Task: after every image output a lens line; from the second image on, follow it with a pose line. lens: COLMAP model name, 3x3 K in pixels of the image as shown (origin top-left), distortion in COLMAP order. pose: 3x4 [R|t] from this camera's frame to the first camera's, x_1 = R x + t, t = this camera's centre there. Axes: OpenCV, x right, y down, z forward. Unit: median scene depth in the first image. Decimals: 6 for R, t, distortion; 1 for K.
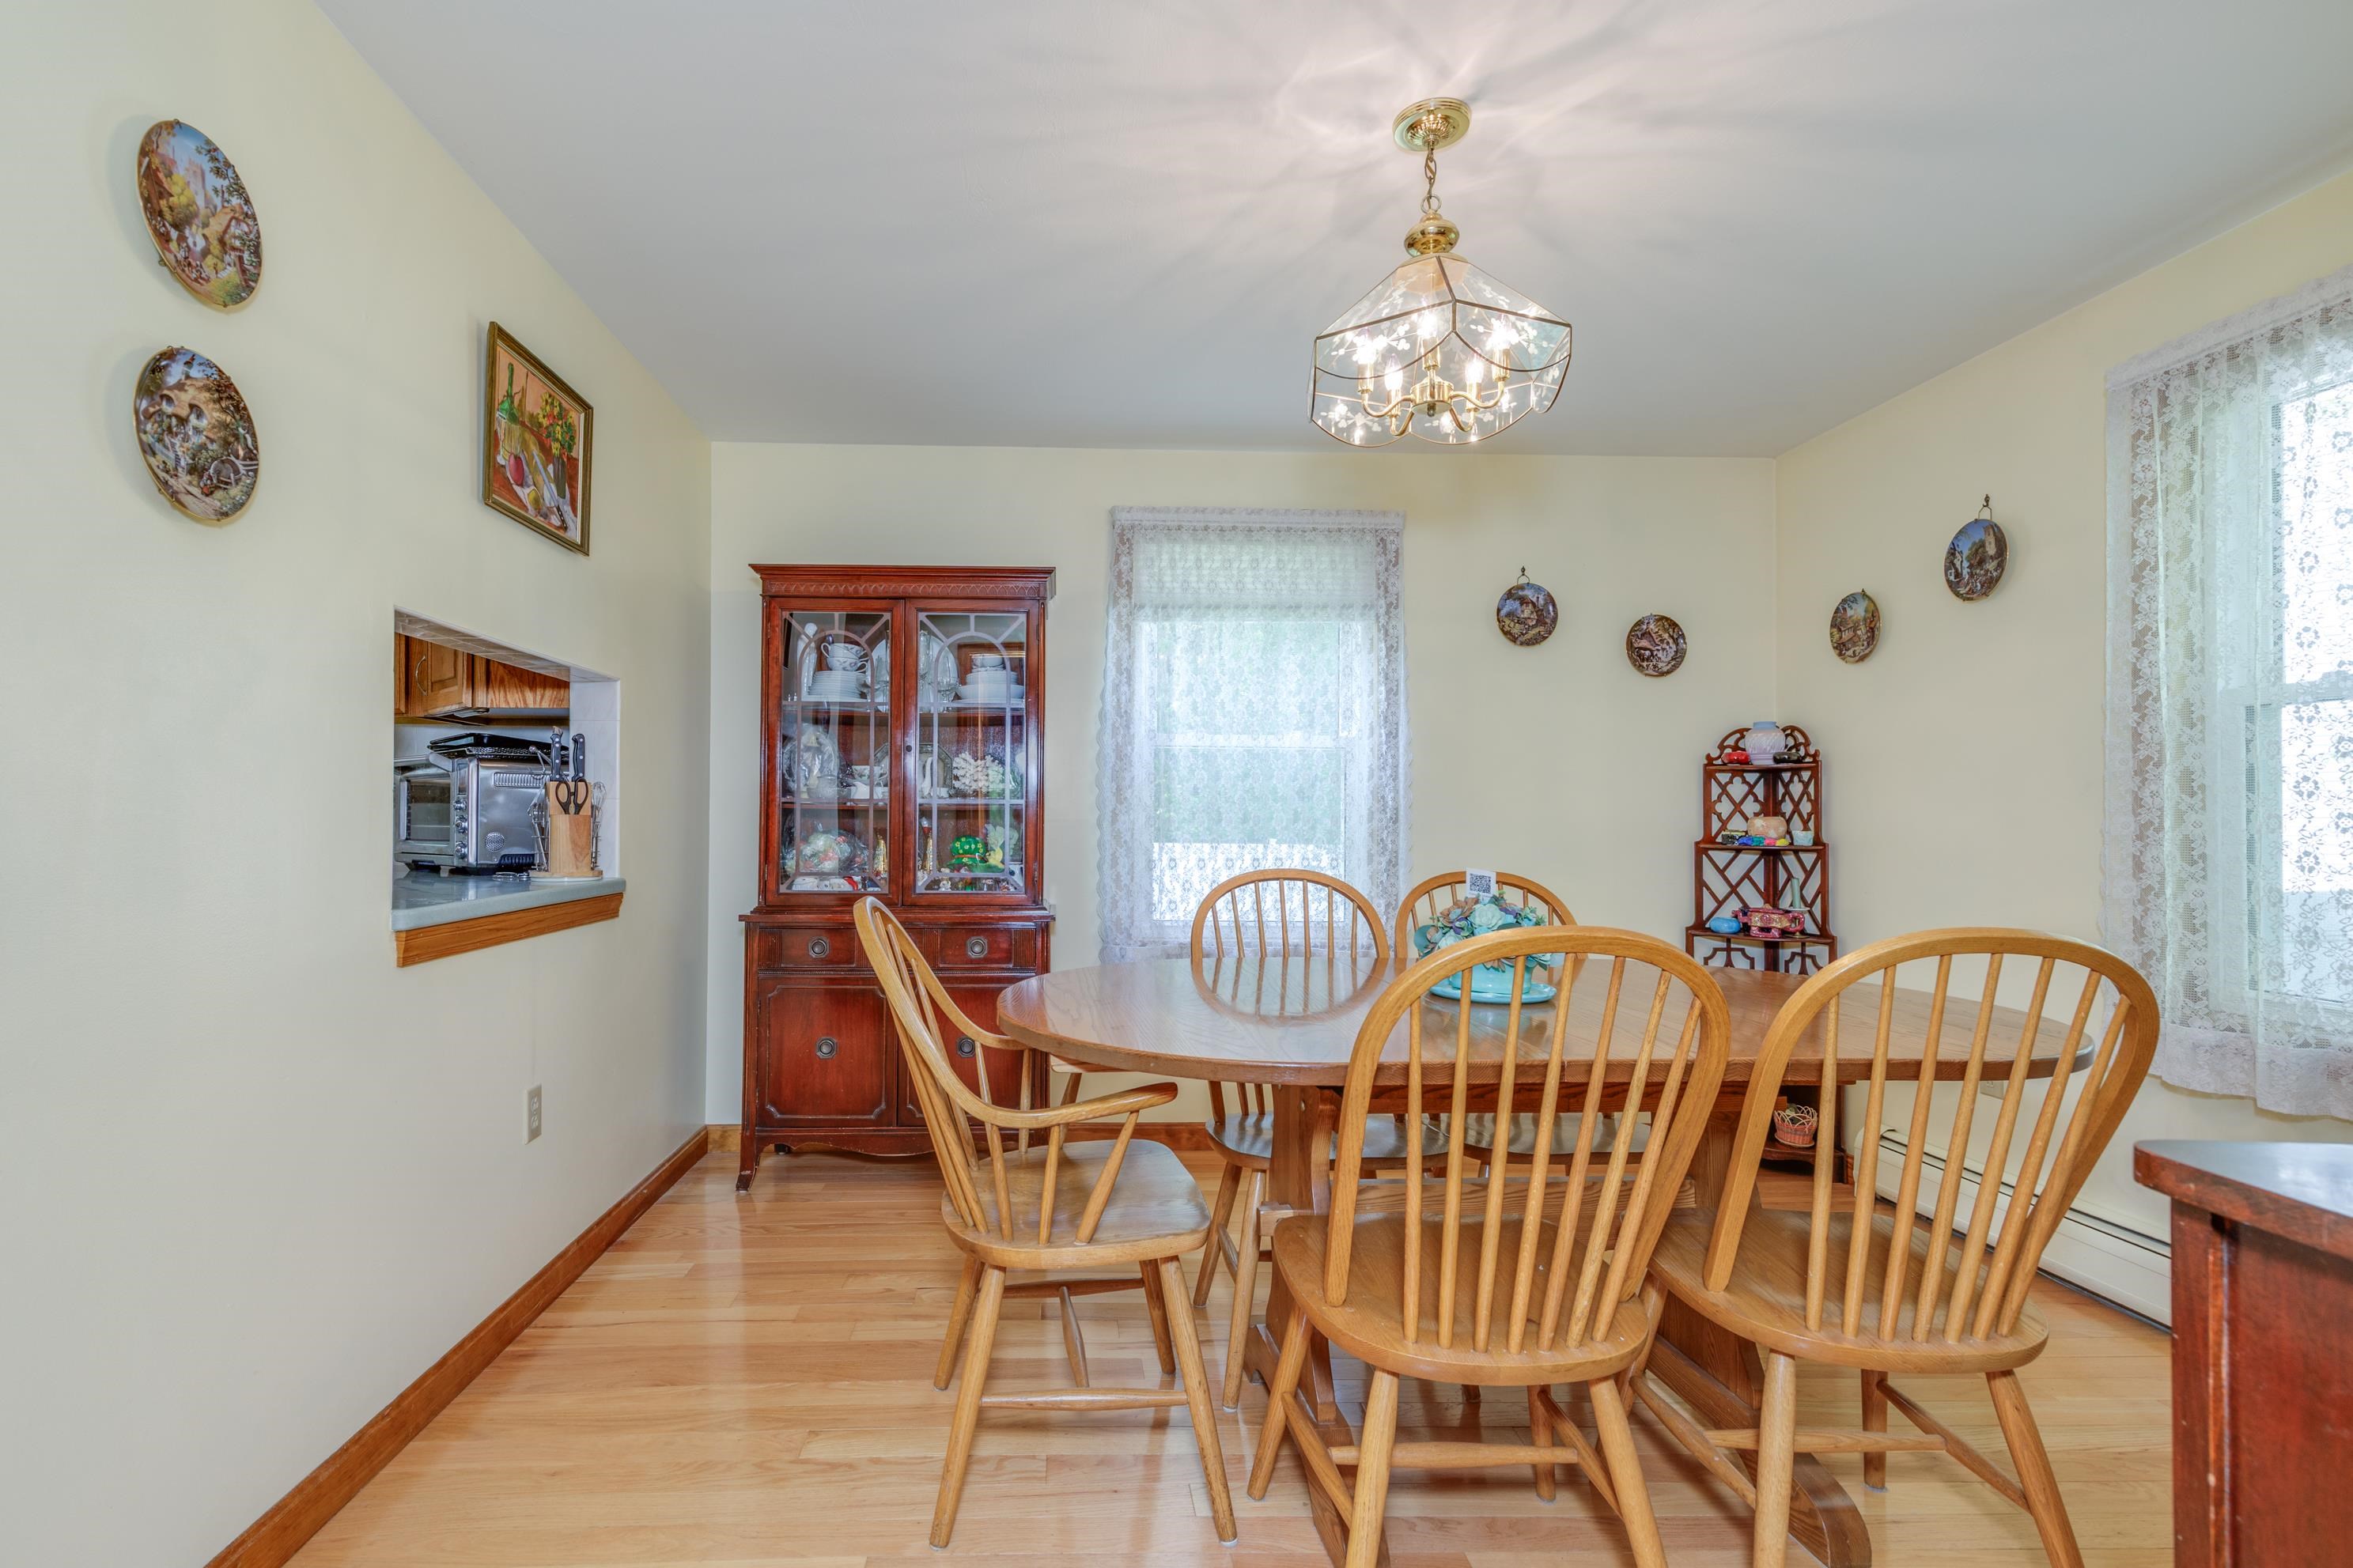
lens RADIAL K [[1120.0, 0, 1172.1], [0, 1120.0, 798.6], [0, 0, 1]] dist [0.002737, -0.000472]
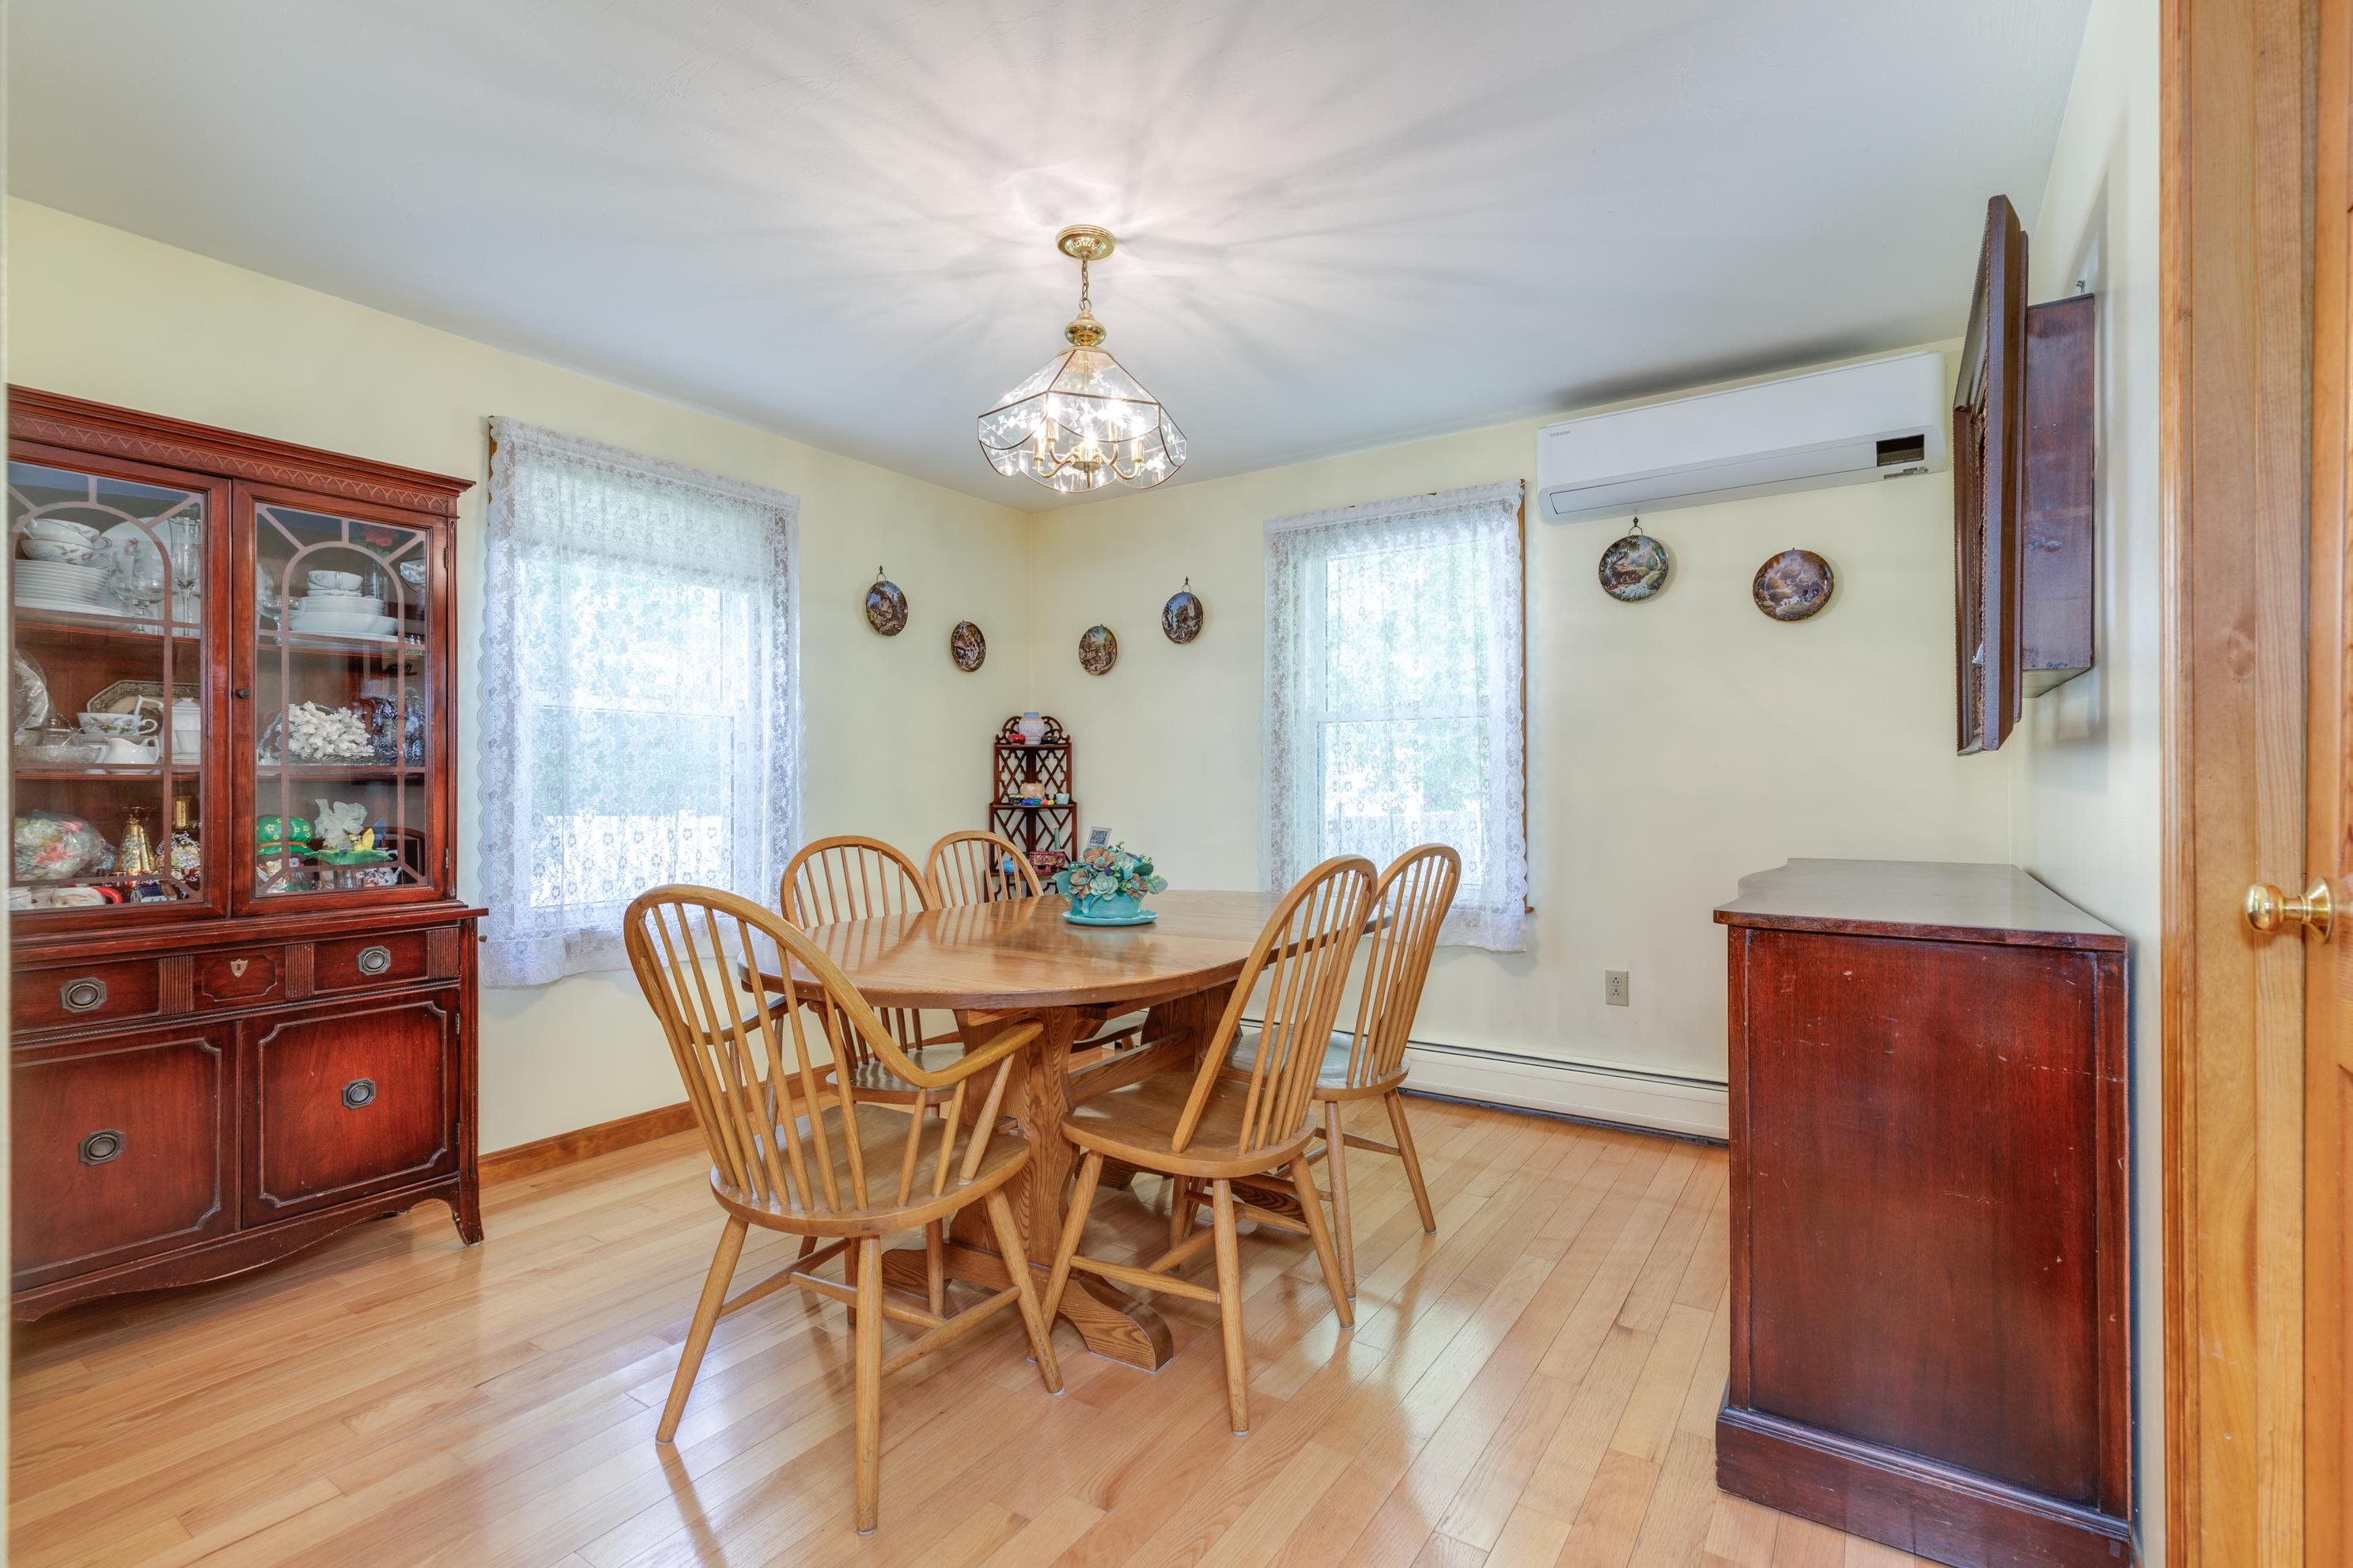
lens RADIAL K [[1075.1, 0, 1165.9], [0, 1075.1, 775.3], [0, 0, 1]] dist [0.001510, -0.000272]
pose [[0.581902, 0.000395, 0.813259, -0.419365], [-0.012207, 0.999891, 0.008249, -0.006109], [-0.813168, -0.014727, 0.581843, 0.125713]]
